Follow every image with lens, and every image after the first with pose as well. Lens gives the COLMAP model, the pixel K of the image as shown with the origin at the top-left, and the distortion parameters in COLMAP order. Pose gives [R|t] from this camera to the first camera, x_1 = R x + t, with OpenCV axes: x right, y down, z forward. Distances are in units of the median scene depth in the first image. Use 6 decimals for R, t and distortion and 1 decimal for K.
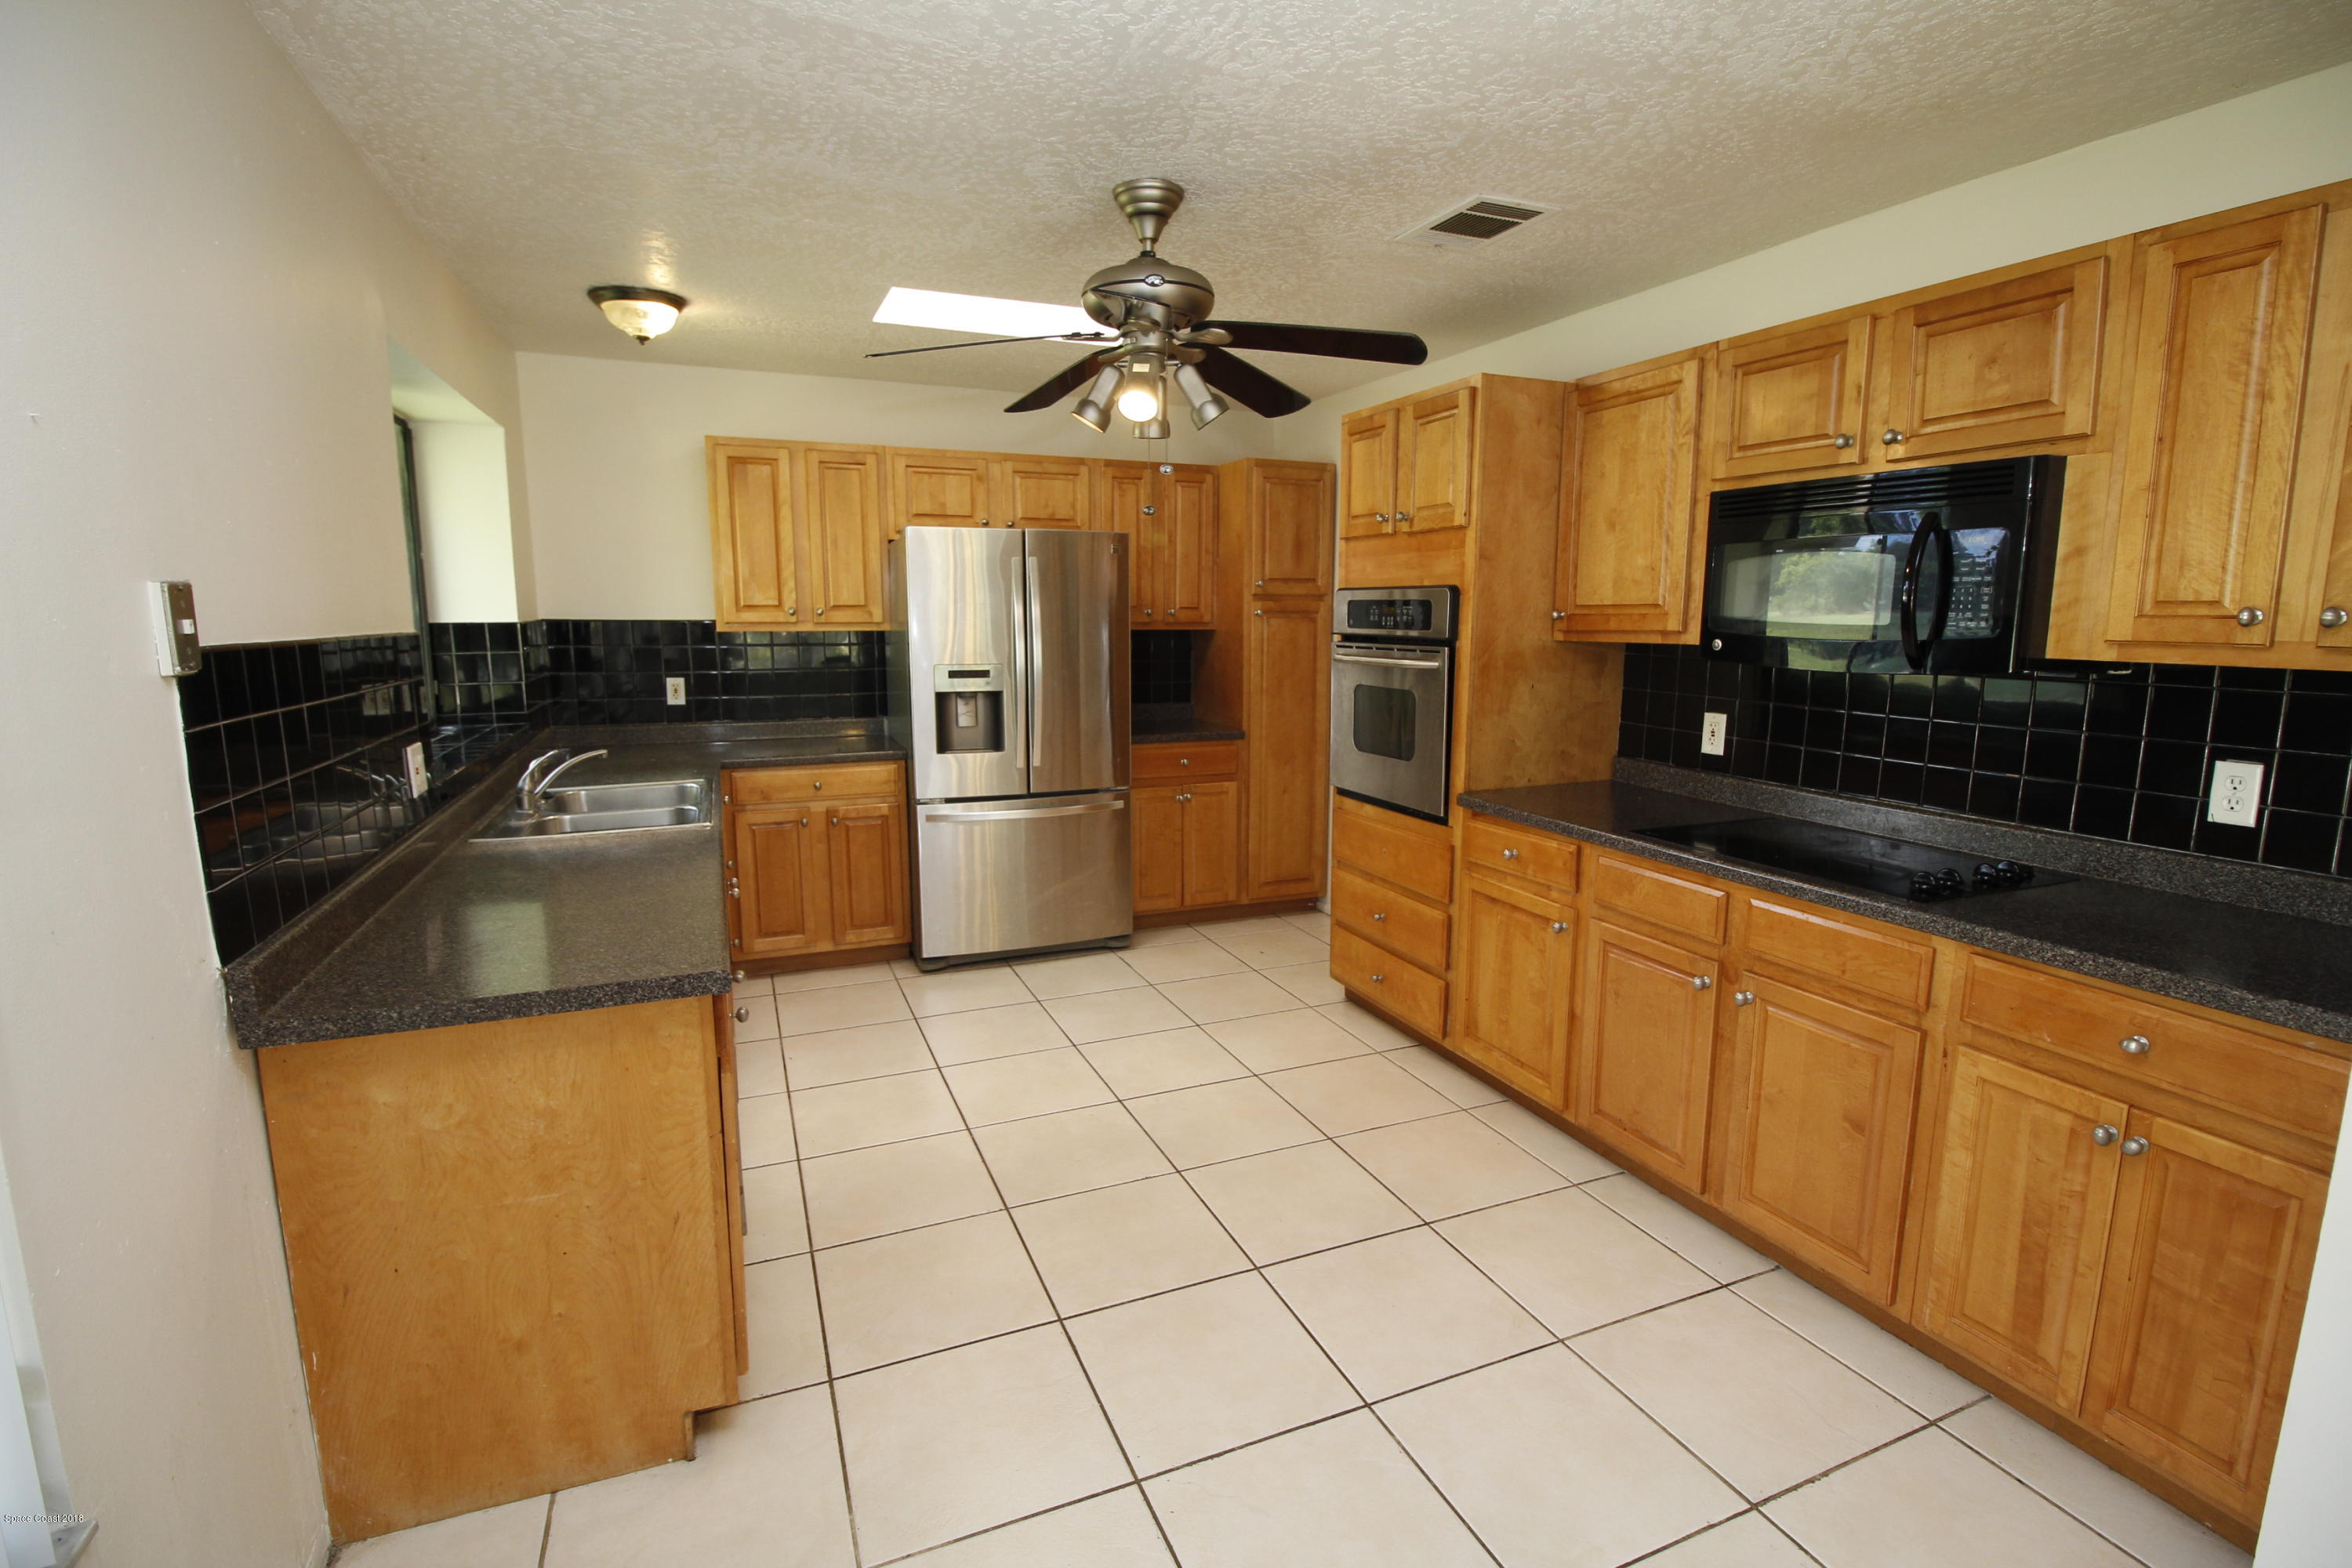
lens RADIAL K [[1084.5, 0, 1185.2], [0, 1084.5, 779.1], [0, 0, 1]] dist [-0.029943, -0.000394]
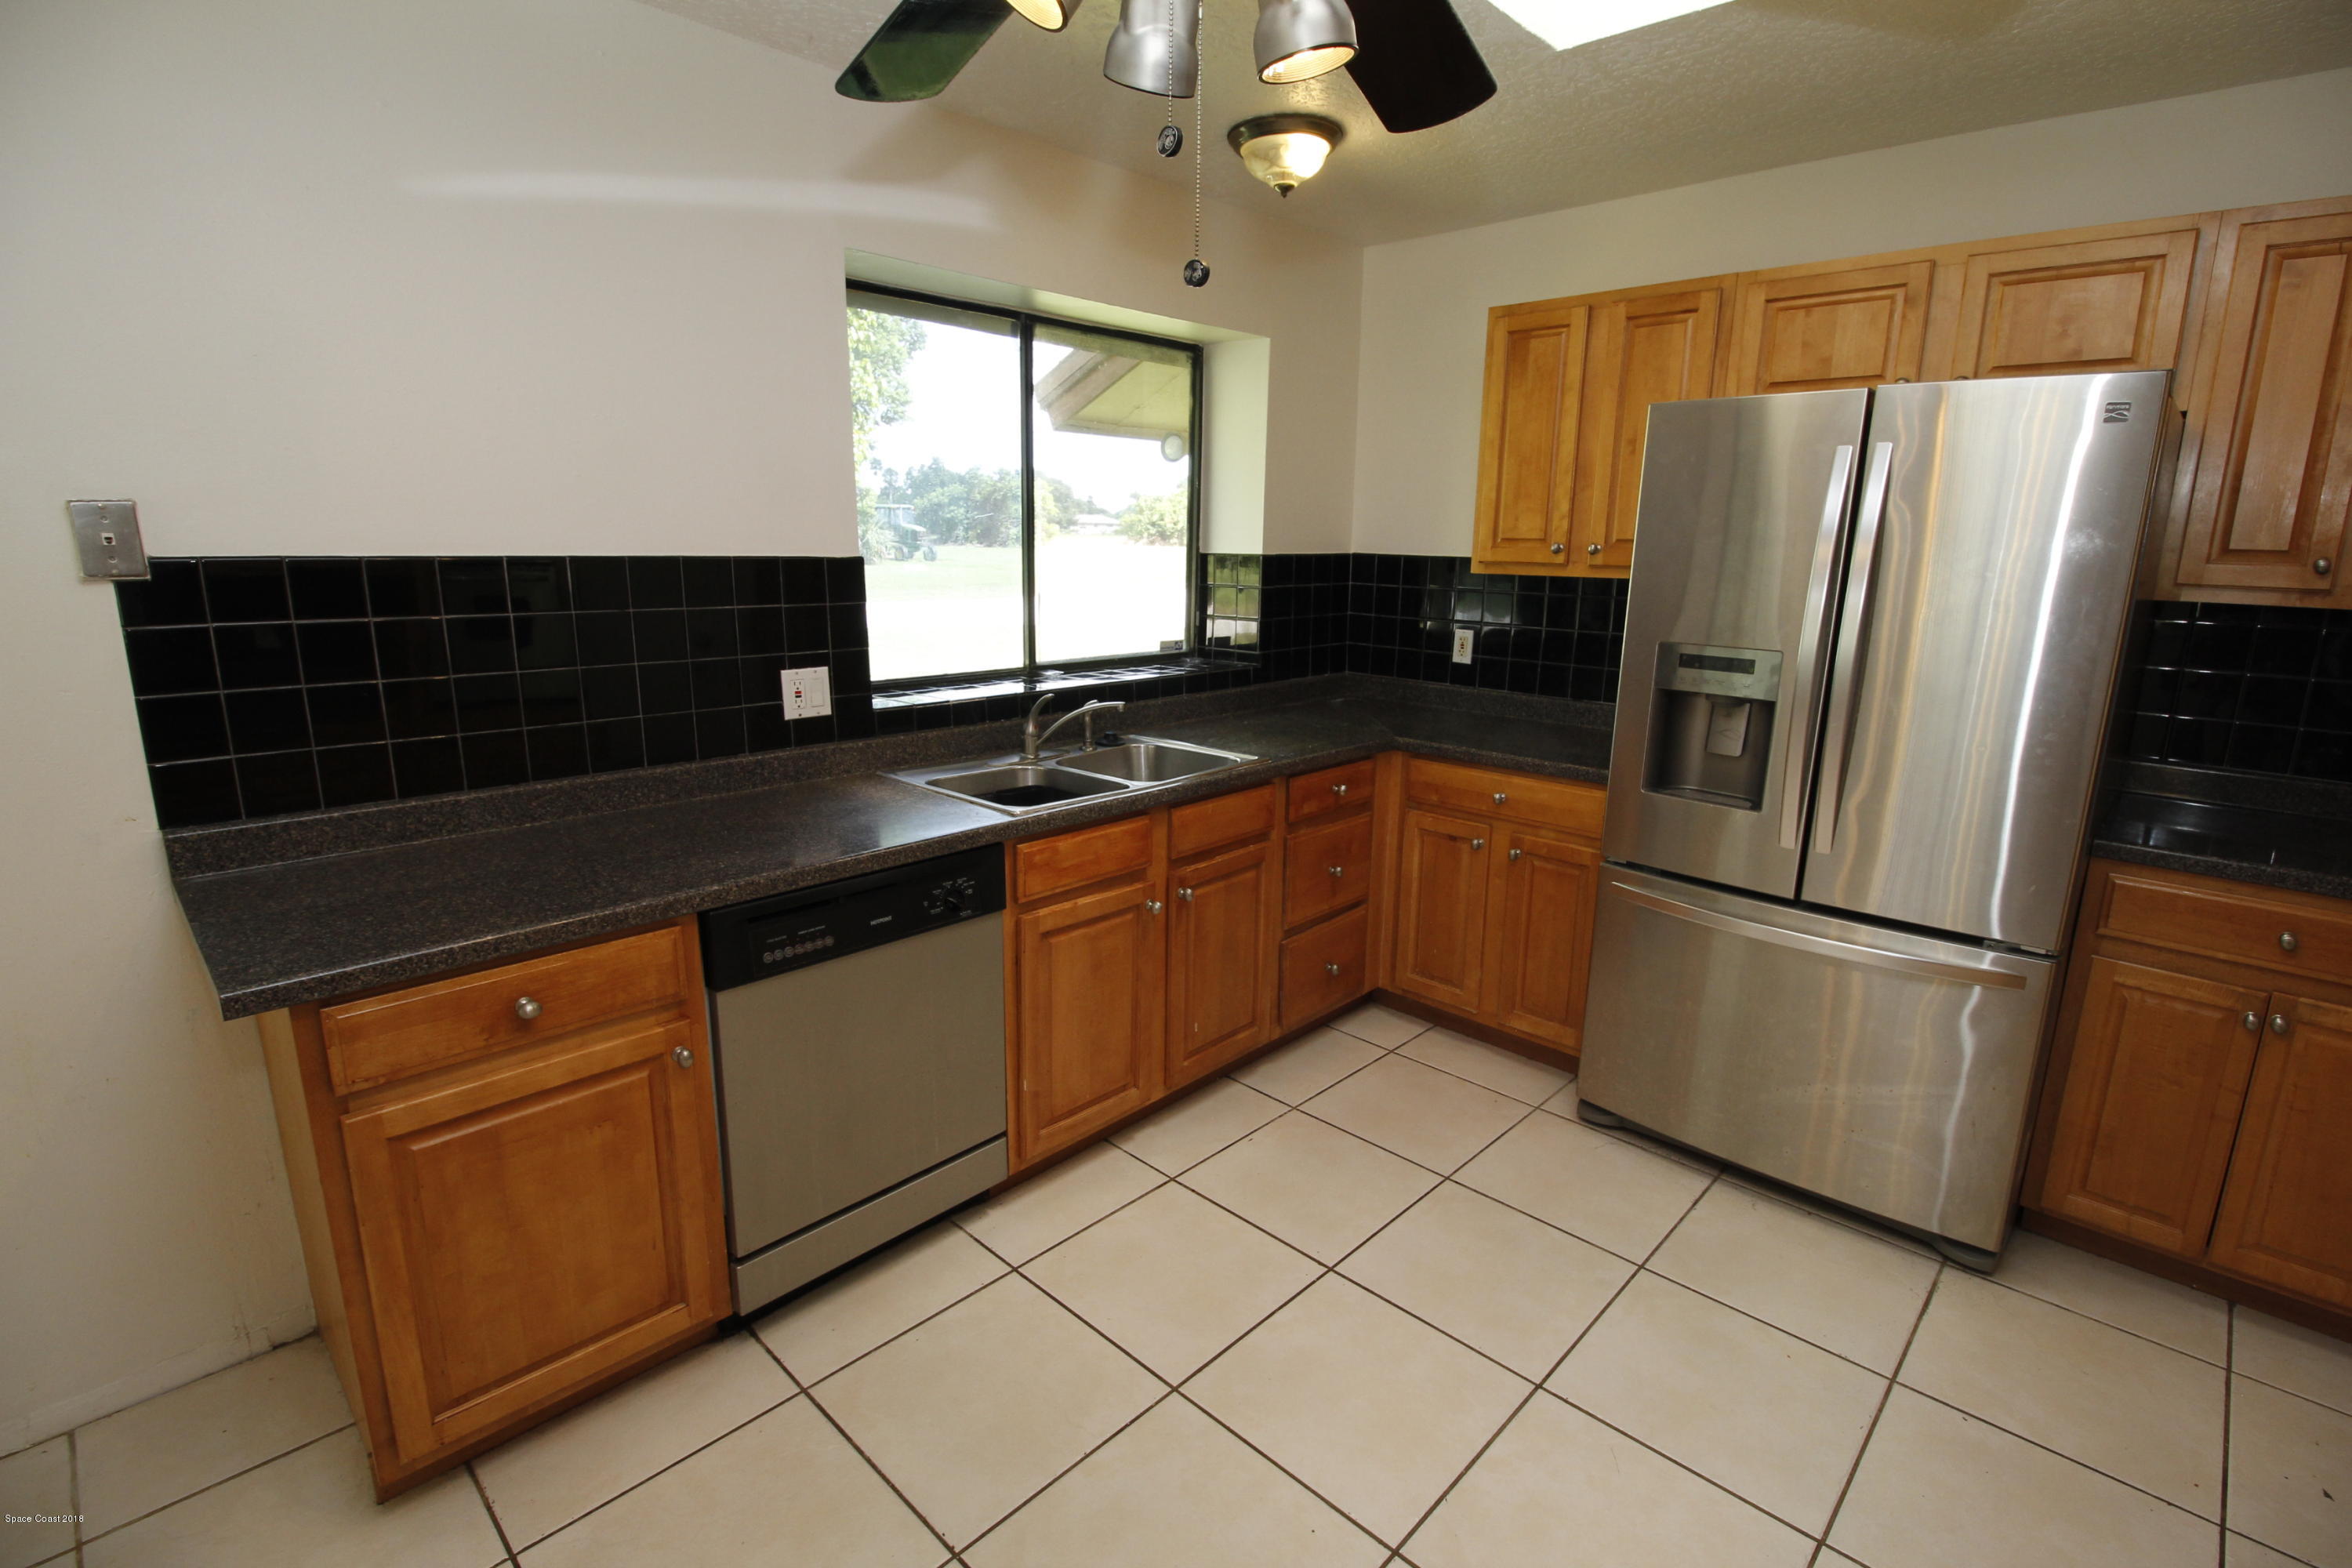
lens RADIAL K [[1084.5, 0, 1185.2], [0, 1084.5, 779.1], [0, 0, 1]] dist [-0.029943, -0.000394]
pose [[0.388199, 0.199281, -0.899771, 0.201372], [-0.155447, 0.976510, 0.149211, -0.077291], [0.908371, 0.081944, 0.410058, 0.518882]]
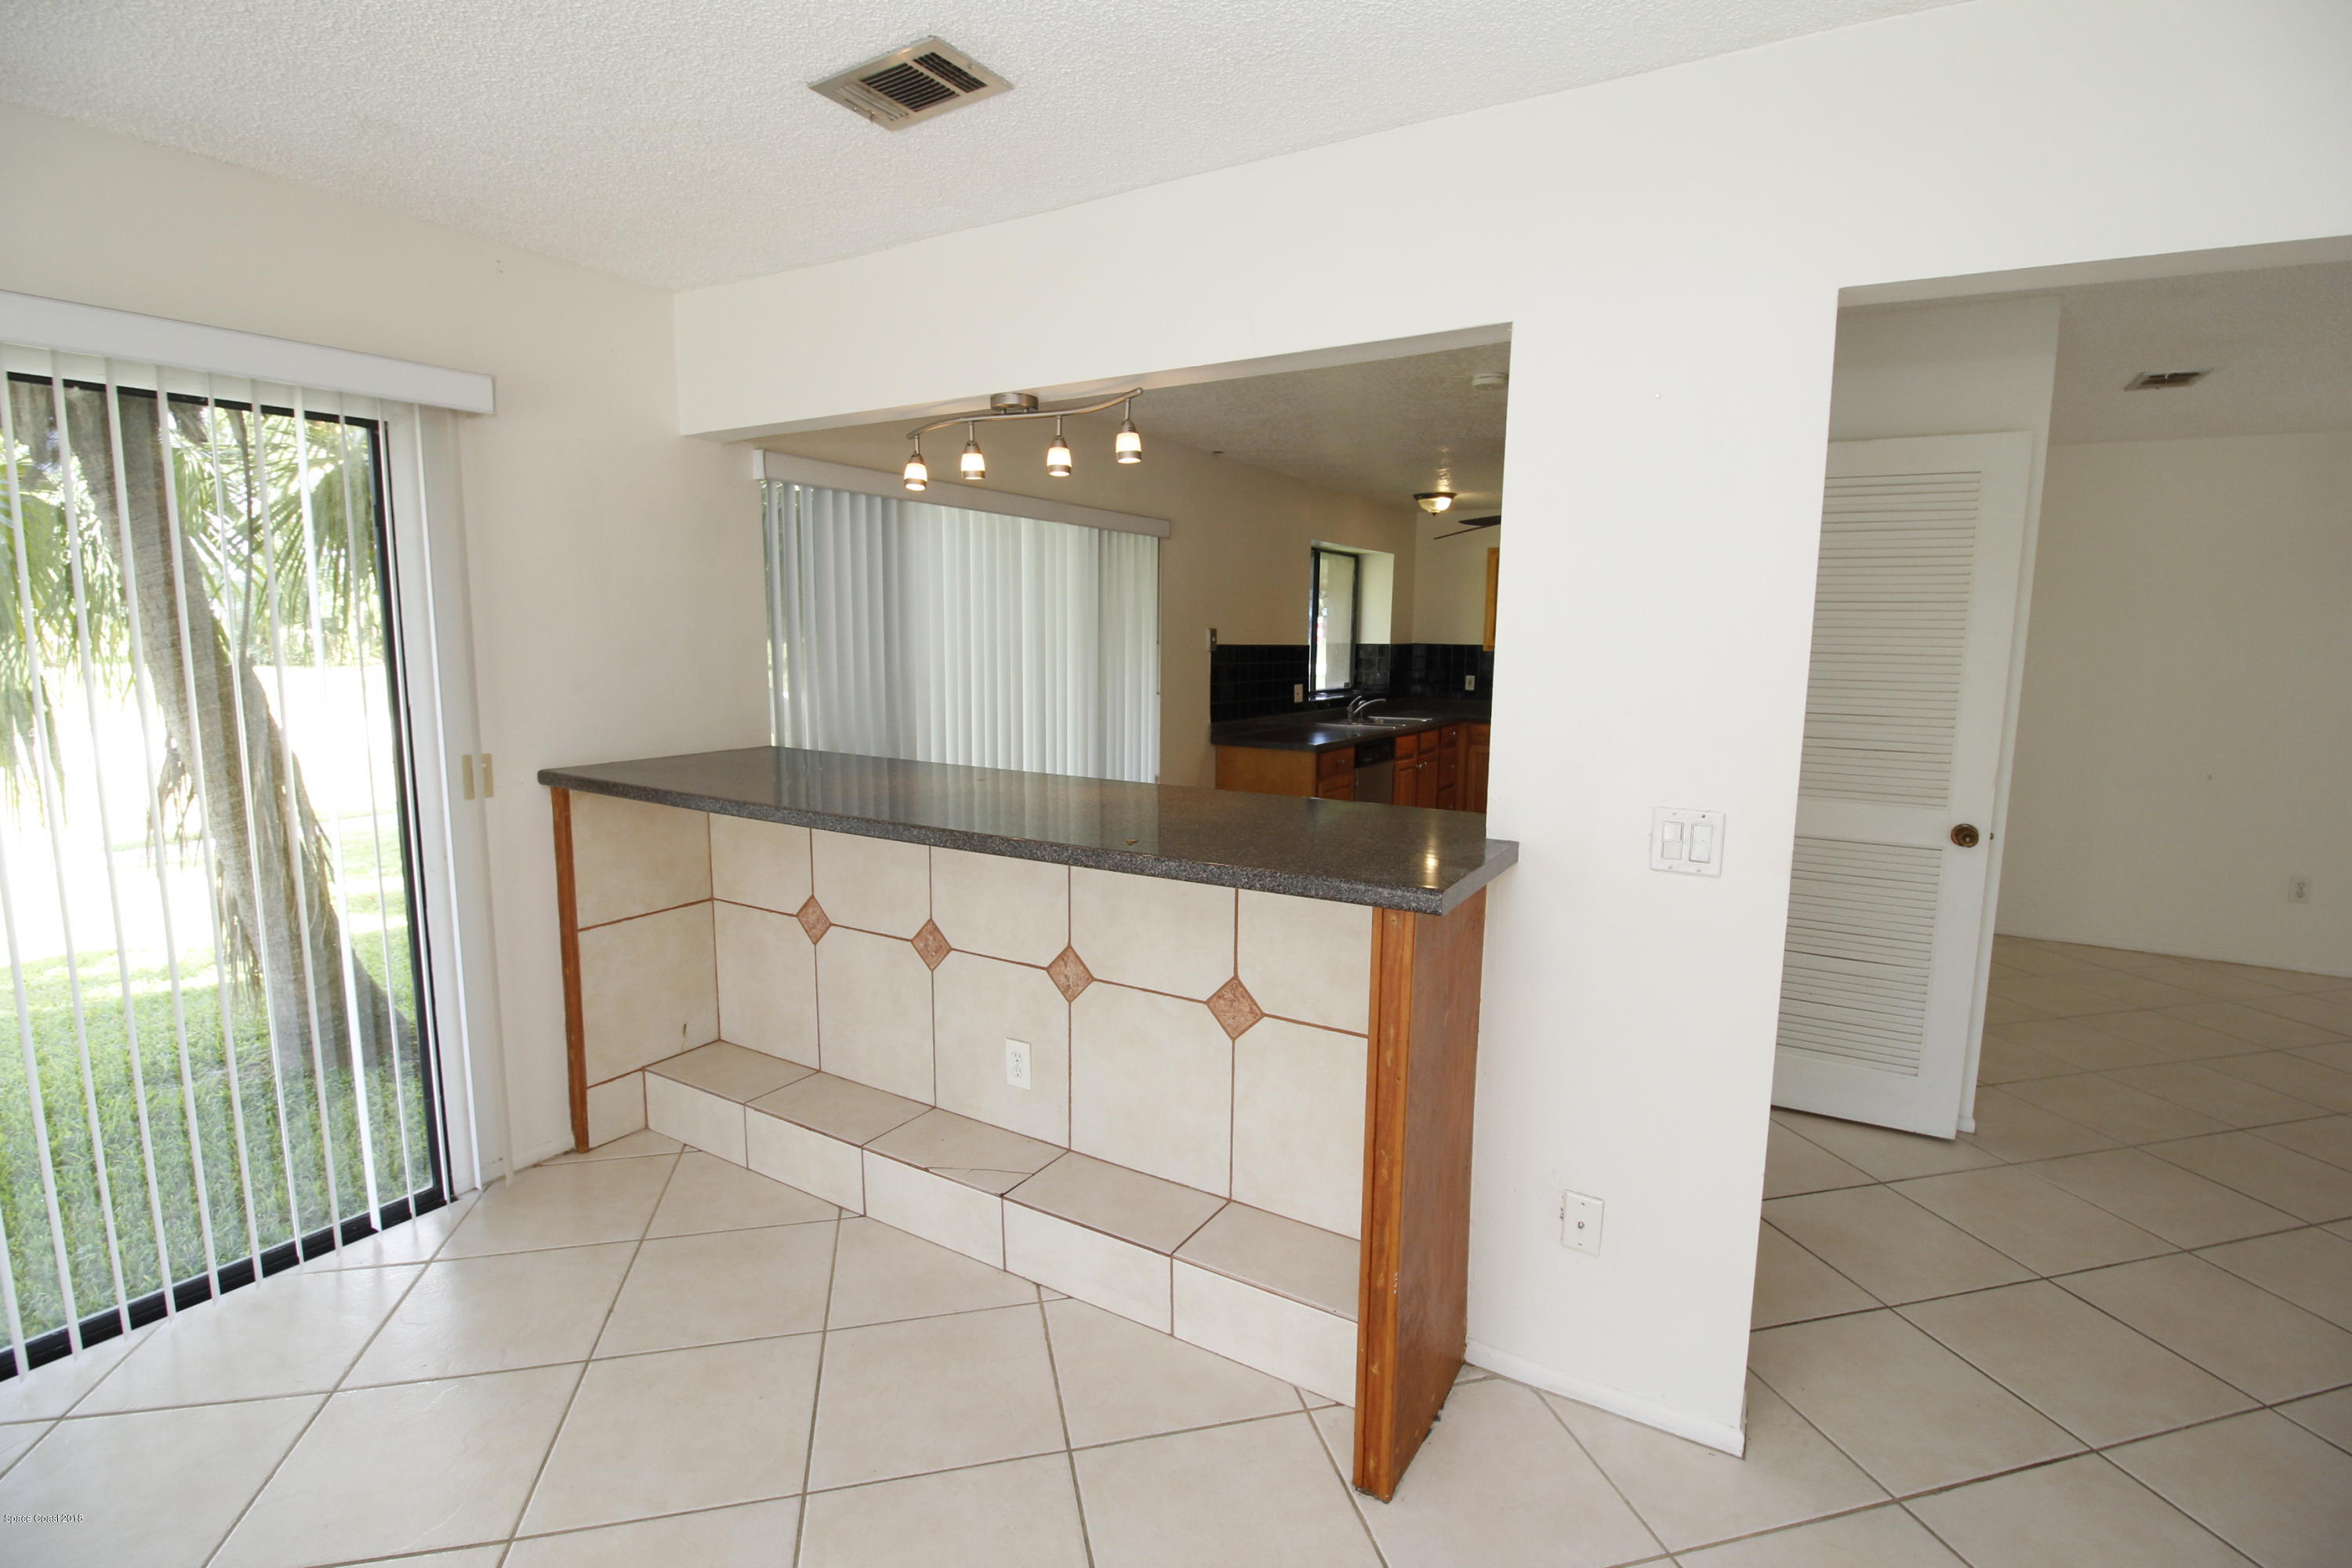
lens RADIAL K [[1084.5, 0, 1185.2], [0, 1084.5, 779.1], [0, 0, 1]] dist [-0.029943, -0.000394]
pose [[0.575524, 0.114514, -0.809727, 0.822735], [-0.138823, 0.989457, 0.041262, 0.078773], [0.805915, 0.088662, 0.585354, -0.506686]]
